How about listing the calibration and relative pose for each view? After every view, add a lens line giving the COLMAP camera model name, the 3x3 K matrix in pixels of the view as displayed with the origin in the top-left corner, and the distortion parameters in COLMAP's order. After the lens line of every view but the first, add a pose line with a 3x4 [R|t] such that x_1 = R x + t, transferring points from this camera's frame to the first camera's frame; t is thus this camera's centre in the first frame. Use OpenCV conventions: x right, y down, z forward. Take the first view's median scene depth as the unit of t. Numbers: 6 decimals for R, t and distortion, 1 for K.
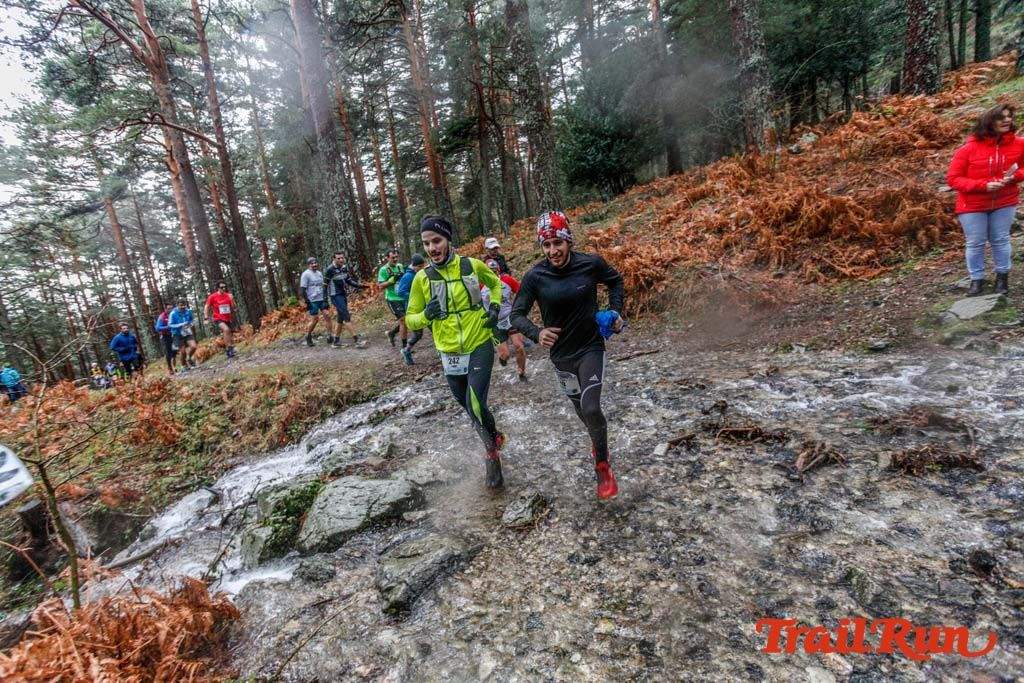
lens RADIAL K [[494.4, 0, 500.2], [0, 494.4, 339.4], [0, 0, 1]] dist [-0.040102, 0.027512]
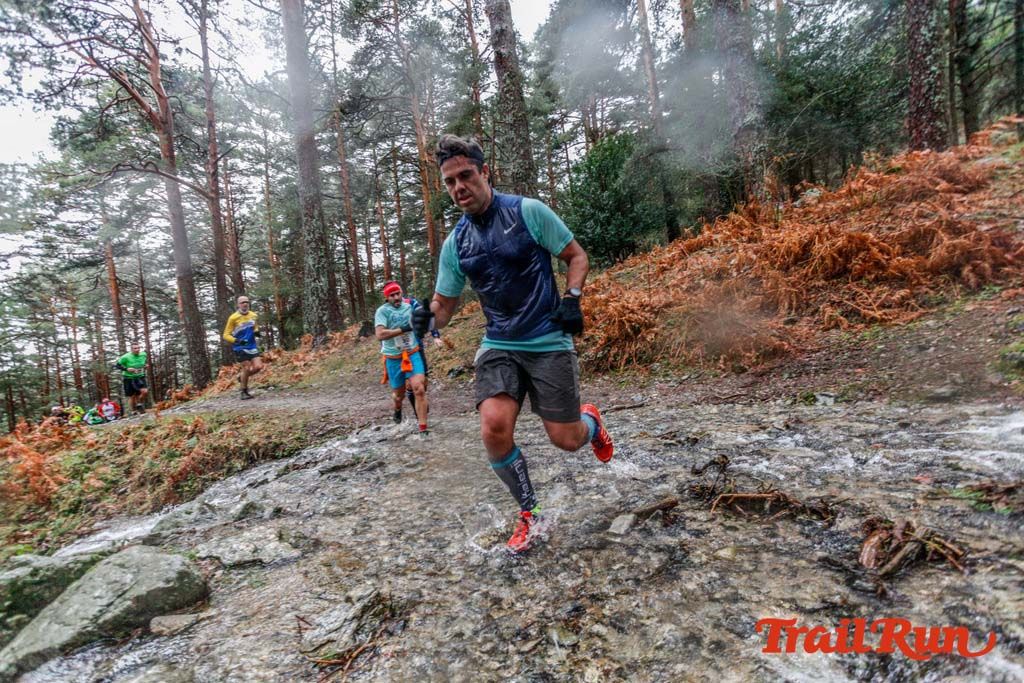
lens RADIAL K [[493.5, 0, 501.3], [0, 493.5, 339.5], [0, 0, 1]] dist [-0.037997, 0.027077]
pose [[0.999016, 0.043371, -0.009227, 0.079908], [-0.044285, 0.986423, -0.158141, 0.046117], [0.002243, 0.158395, 0.987373, 0.167348]]
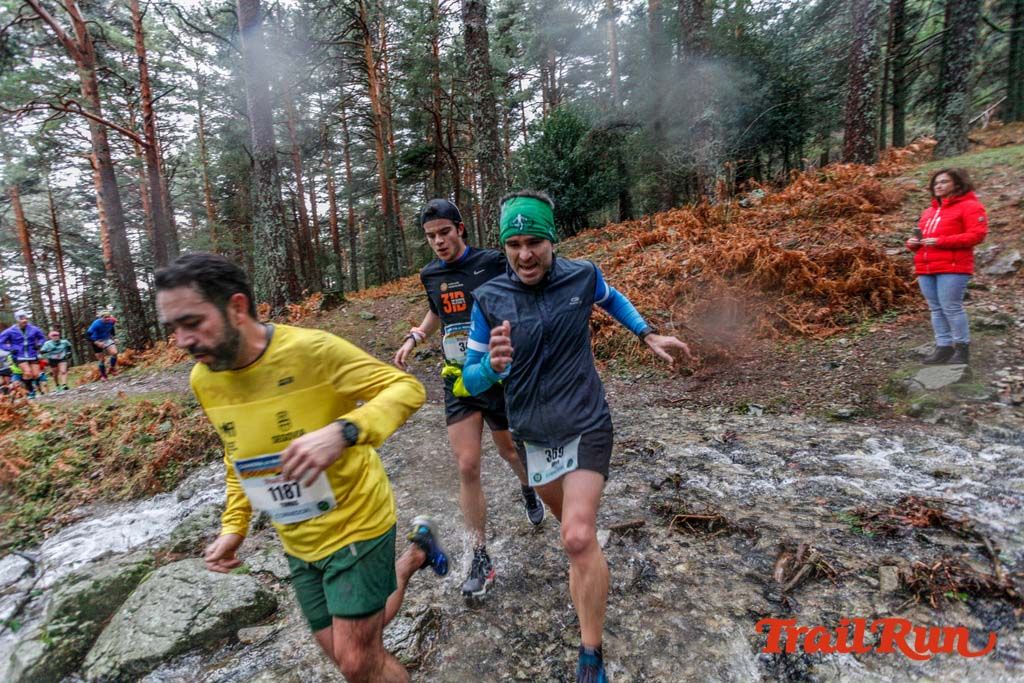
lens RADIAL K [[494.9, 0, 501.1], [0, 494.9, 339.3], [0, 0, 1]] dist [-0.034418, 0.026990]
pose [[0.992329, 0.066493, 0.104219, 0.030282], [-0.058877, 0.995480, -0.074526, -0.011479], [-0.108704, 0.067818, 0.991758, 0.100867]]
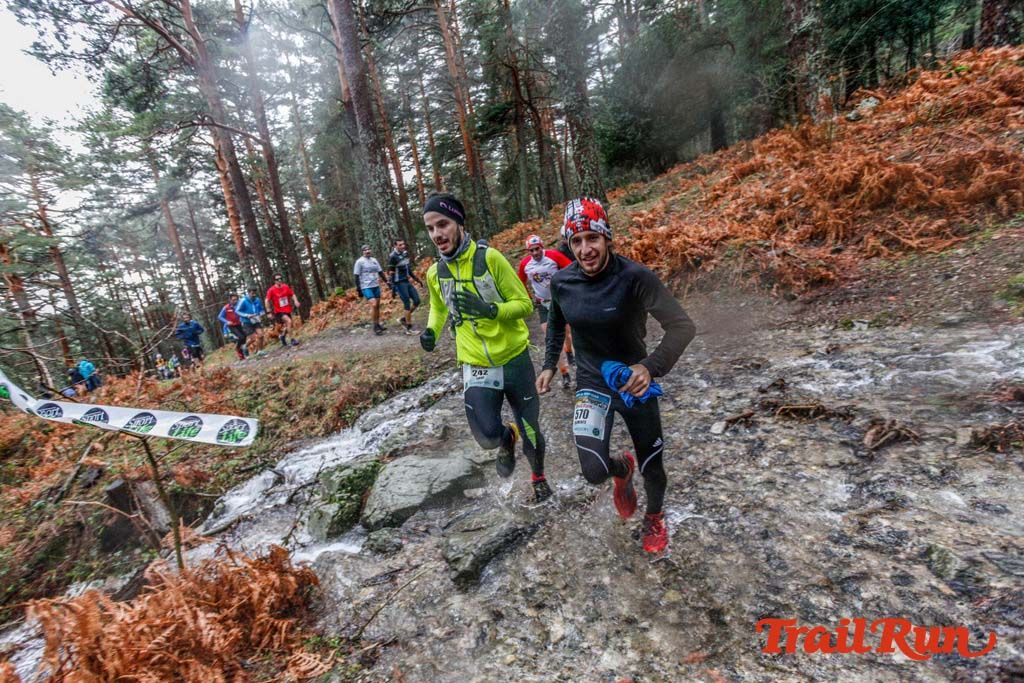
lens RADIAL K [[494.4, 0, 500.2], [0, 494.4, 339.4], [0, 0, 1]] dist [-0.040102, 0.027512]
pose [[0.996774, -0.017904, -0.078239, -0.014039], [0.019964, 0.999472, 0.025618, 0.005017], [0.077739, -0.027098, 0.996605, -0.006956]]
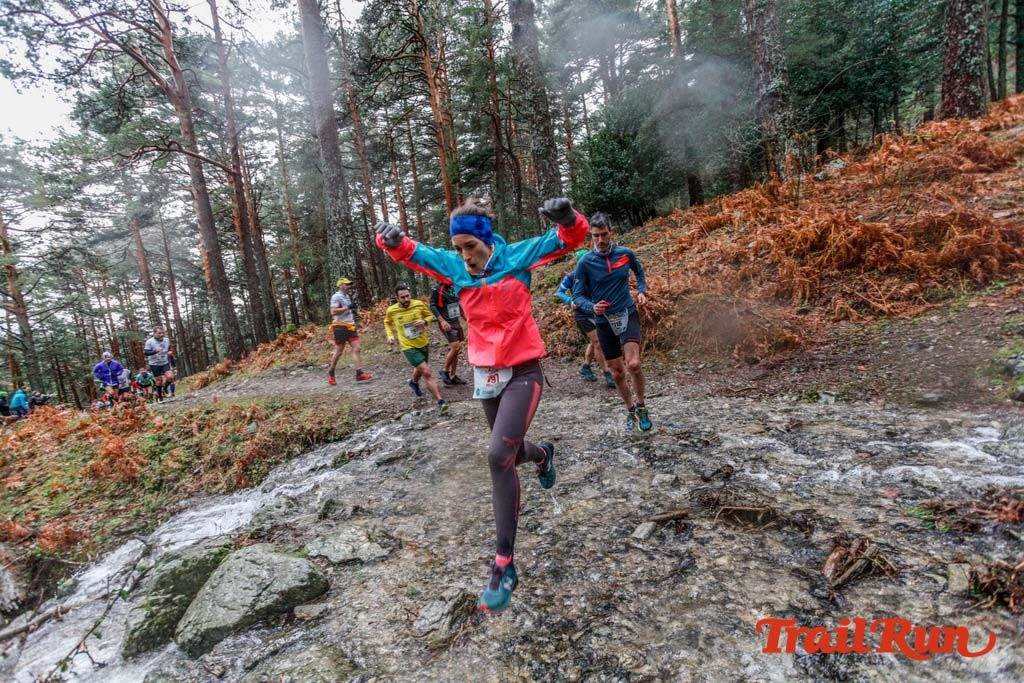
lens RADIAL K [[494.7, 0, 500.5], [0, 494.7, 340.4], [0, 0, 1]] dist [-0.036716, 0.027885]
pose [[0.998764, 0.023033, -0.044044, 0.061034], [-0.025791, 0.997672, -0.063125, -0.008552], [0.042488, 0.064183, 0.997033, 0.094933]]
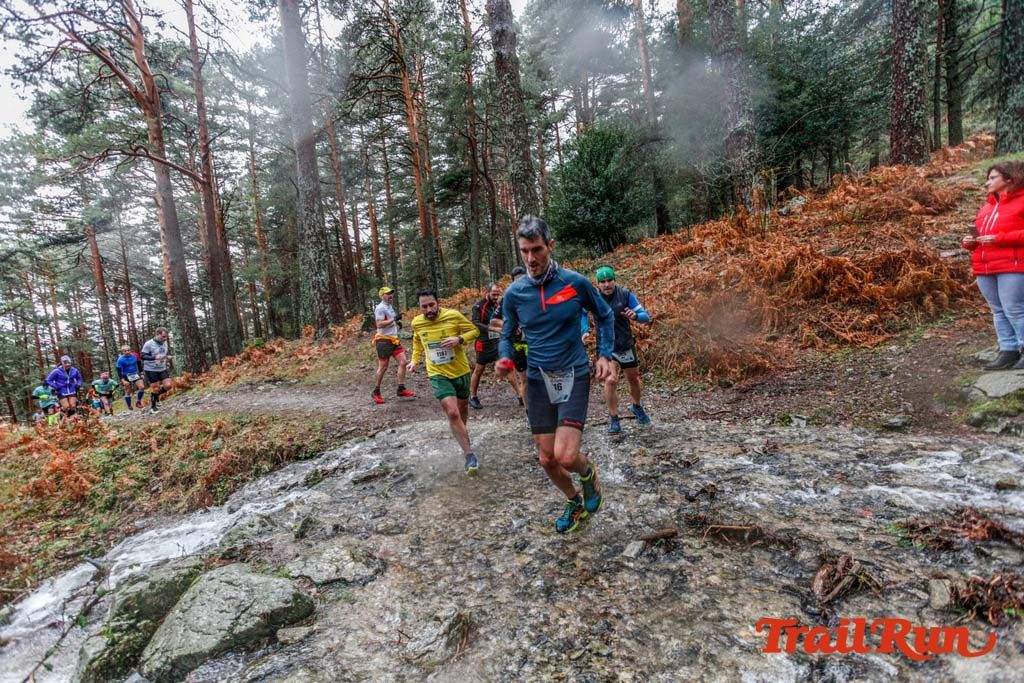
lens RADIAL K [[494.7, 0, 500.5], [0, 494.7, 340.4], [0, 0, 1]] dist [-0.036716, 0.027885]
pose [[0.998588, 0.048945, 0.020671, 0.040325], [-0.046459, 0.993147, -0.107241, -0.004602], [-0.025778, 0.106129, 0.994018, 0.093794]]
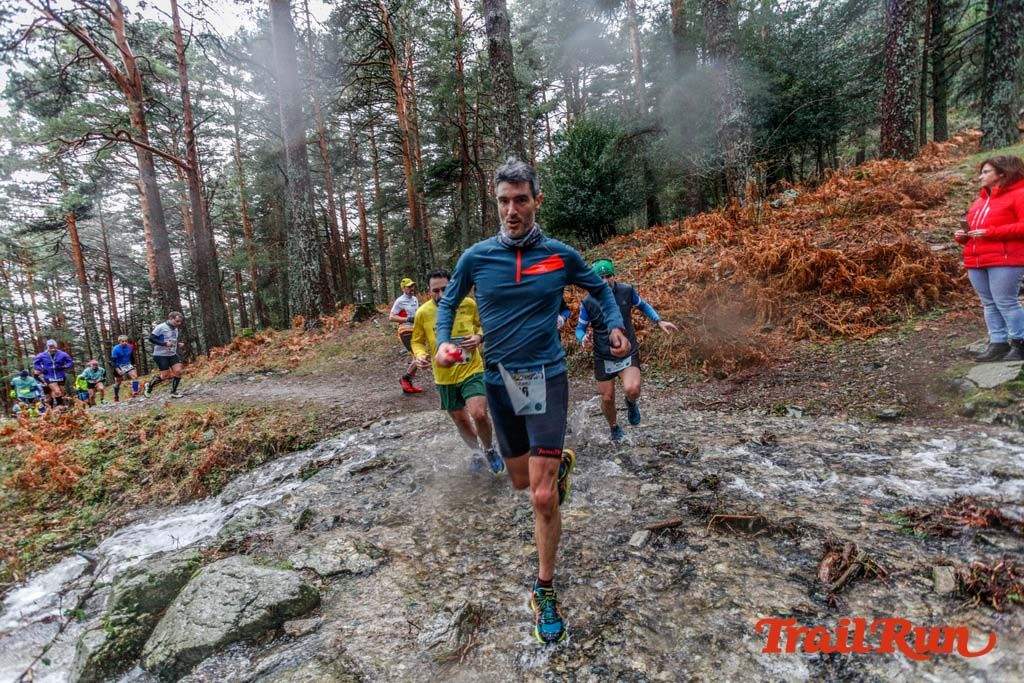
lens RADIAL K [[494.7, 0, 500.5], [0, 494.7, 340.4], [0, 0, 1]] dist [-0.036716, 0.027885]
pose [[0.997643, 0.051609, 0.045218, 0.027186], [-0.047345, 0.994746, -0.090771, -0.003433], [-0.049665, 0.088416, 0.994845, 0.097316]]
